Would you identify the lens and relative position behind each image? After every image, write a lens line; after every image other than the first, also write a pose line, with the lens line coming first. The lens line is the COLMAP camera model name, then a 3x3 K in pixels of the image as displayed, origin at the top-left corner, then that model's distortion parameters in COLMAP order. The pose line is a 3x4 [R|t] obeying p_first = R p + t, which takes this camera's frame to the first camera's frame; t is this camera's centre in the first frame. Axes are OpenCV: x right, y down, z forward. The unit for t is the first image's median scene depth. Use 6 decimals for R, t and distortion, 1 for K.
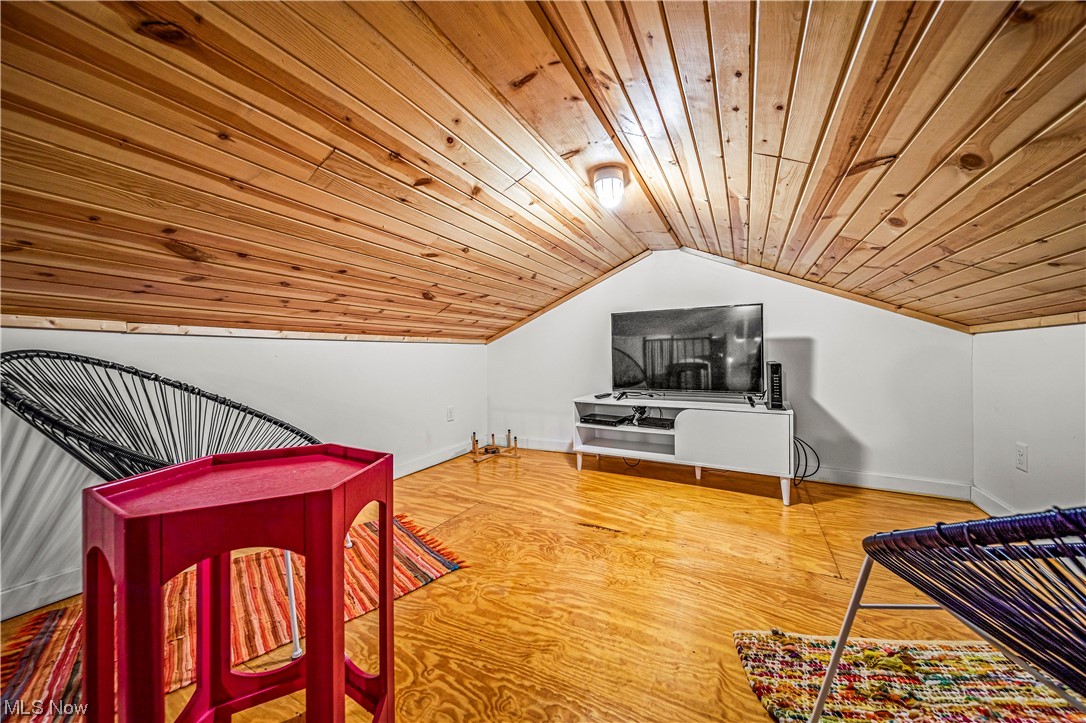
lens RADIAL K [[382.7, 0, 546.1], [0, 382.7, 349.3], [0, 0, 1]] dist [-0.002833, -0.000372]
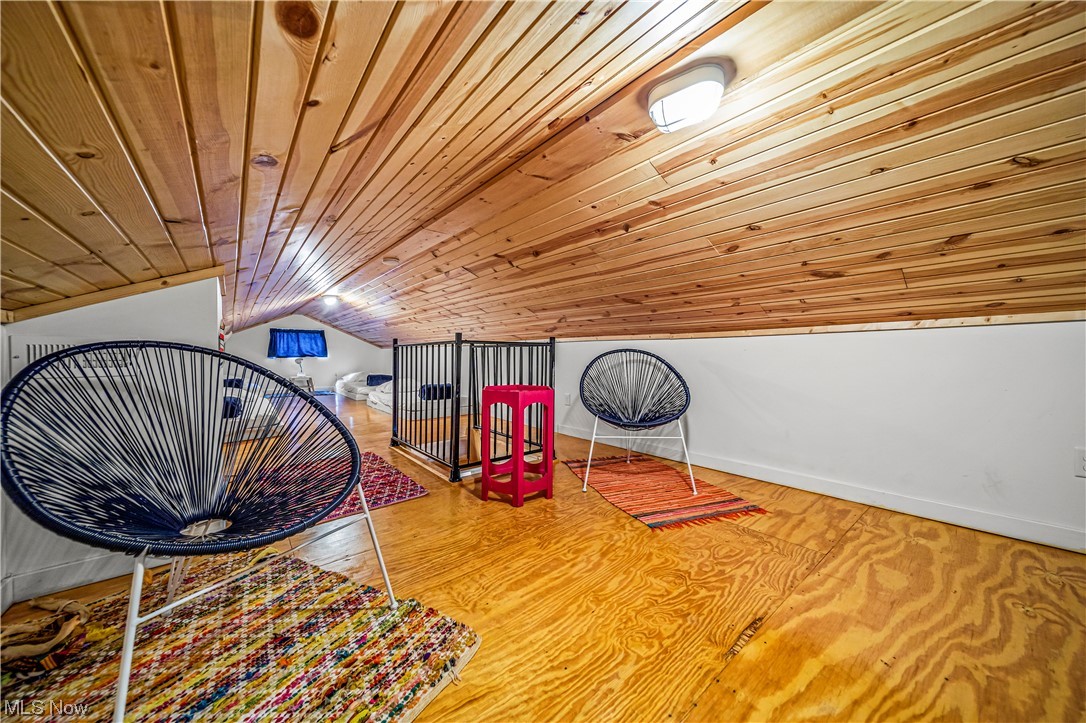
lens RADIAL K [[382.7, 0, 546.1], [0, 382.7, 349.3], [0, 0, 1]] dist [-0.002833, -0.000372]
pose [[-0.391263, -0.004517, -0.920268, 0.919040], [0.027072, 0.999499, -0.016416, 0.021680], [0.919881, -0.031337, -0.390944, 1.080461]]
